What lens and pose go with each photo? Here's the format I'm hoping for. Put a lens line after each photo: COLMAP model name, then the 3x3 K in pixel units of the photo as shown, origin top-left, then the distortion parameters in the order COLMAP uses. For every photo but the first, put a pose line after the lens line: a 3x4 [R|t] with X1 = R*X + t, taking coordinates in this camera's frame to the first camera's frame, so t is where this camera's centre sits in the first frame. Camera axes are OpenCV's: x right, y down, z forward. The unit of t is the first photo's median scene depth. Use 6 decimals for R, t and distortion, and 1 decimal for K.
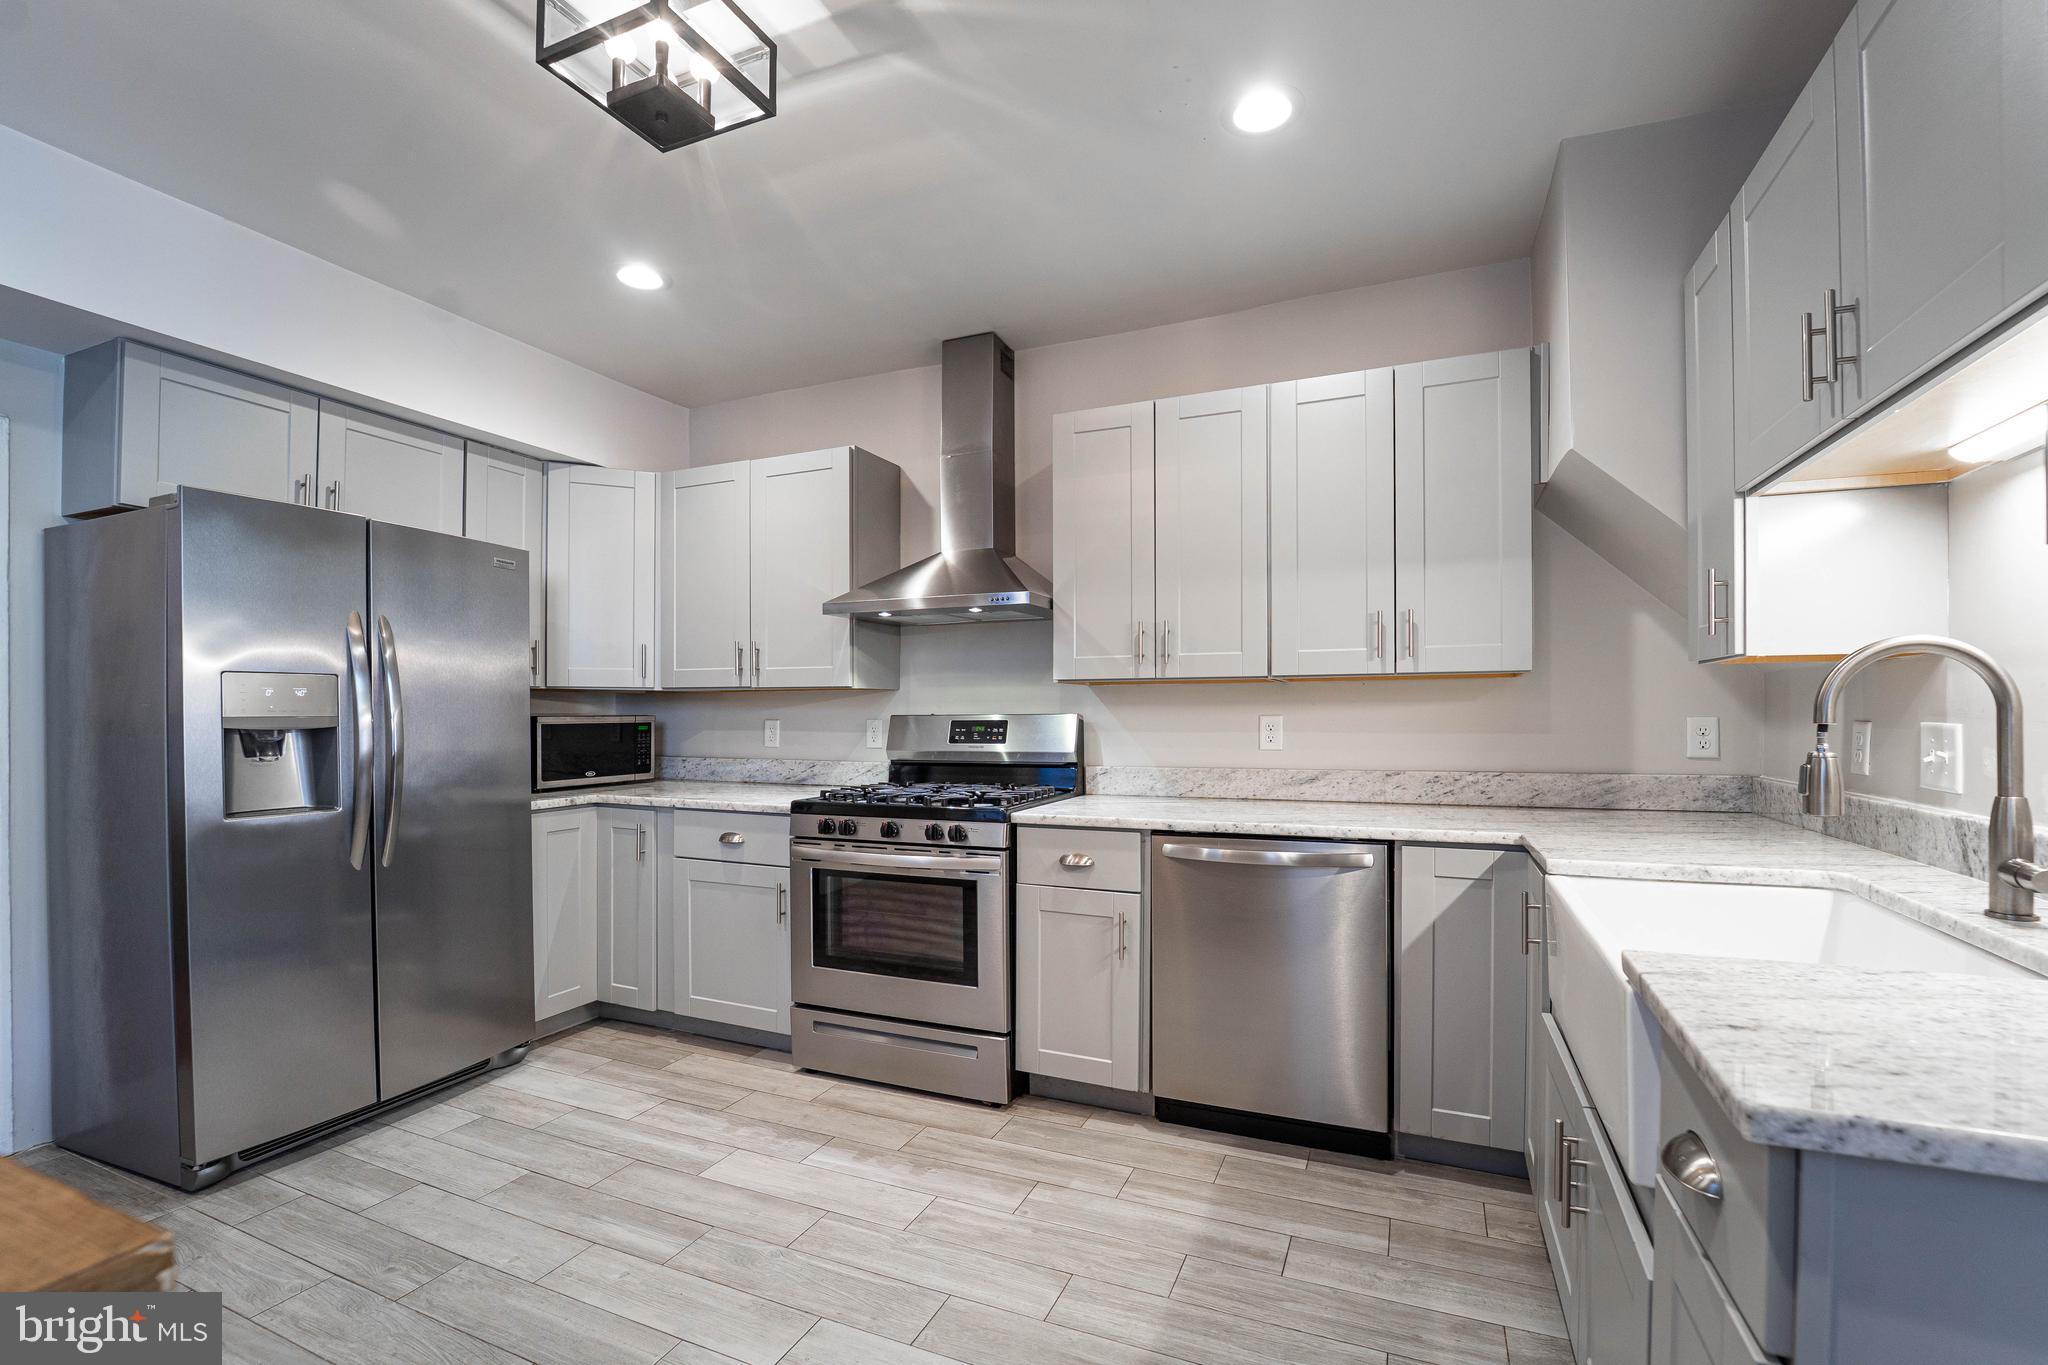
lens RADIAL K [[839.6, 0, 1072.9], [0, 839.6, 710.2], [0, 0, 1]] dist [0.000785, 0.000840]
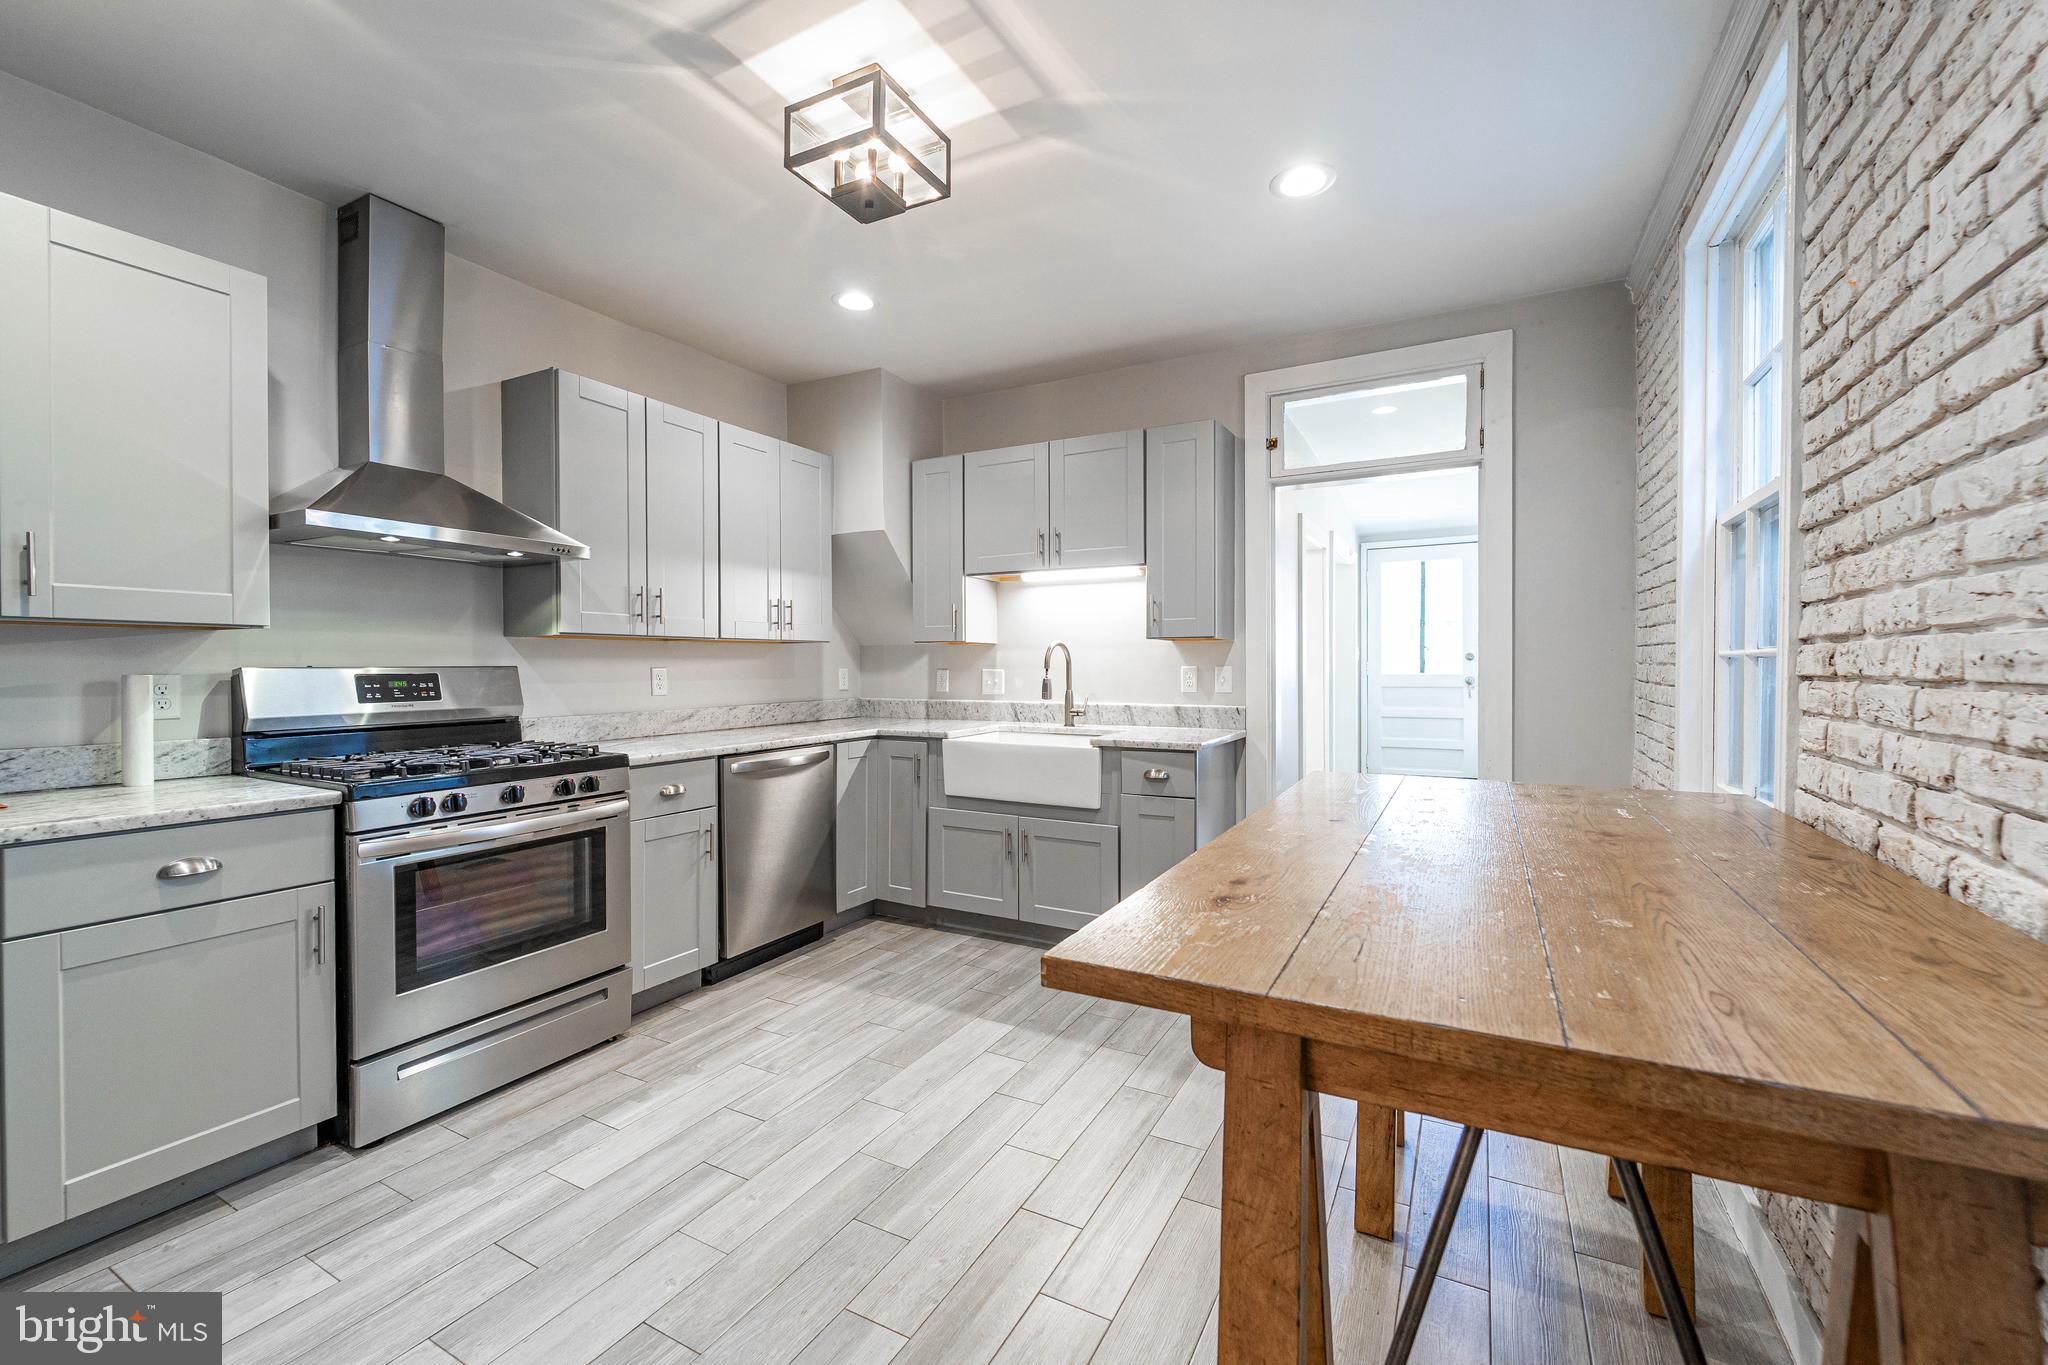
lens RADIAL K [[755.9, 0, 1023.4], [0, 755.9, 670.3], [0, 0, 1]] dist [0.017269, 0.000063]
pose [[0.163659, -0.002309, 0.986514, -0.883270], [0.000522, 0.999997, 0.002254, 0.008483], [-0.986517, 0.000146, 0.163660, 0.317893]]
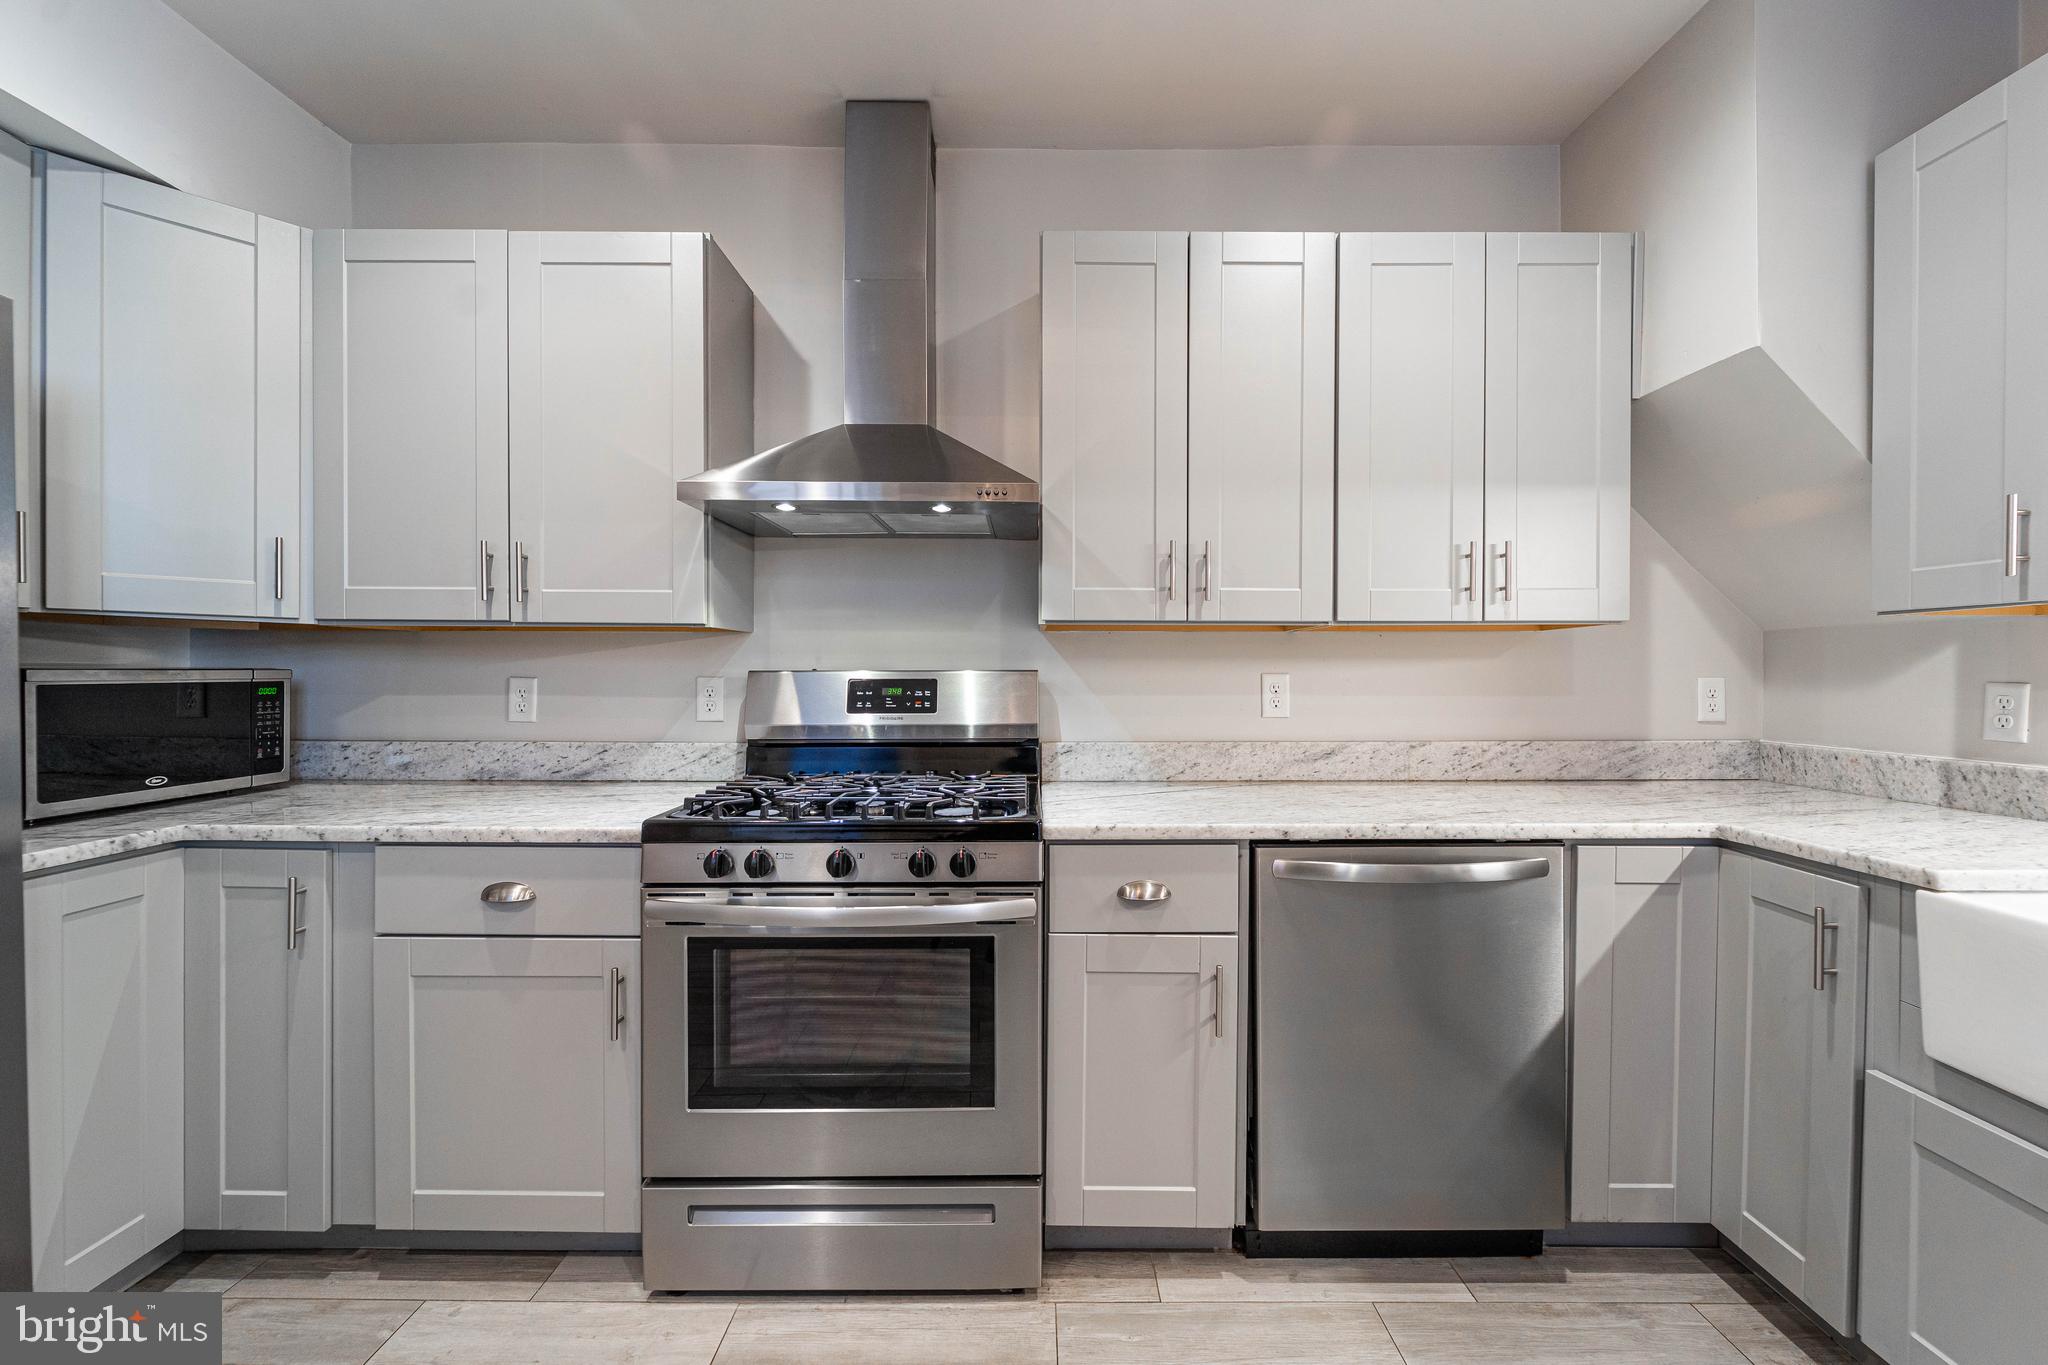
lens RADIAL K [[839.6, 0, 1025.7], [0, 839.6, 676.5], [0, 0, 1]] dist [0.000785, 0.000840]
pose [[0.941281, 0.004038, 0.337600, -0.281485], [-0.006788, 0.999953, 0.006966, 0.005421], [-0.337556, -0.008849, 0.941264, 0.380976]]
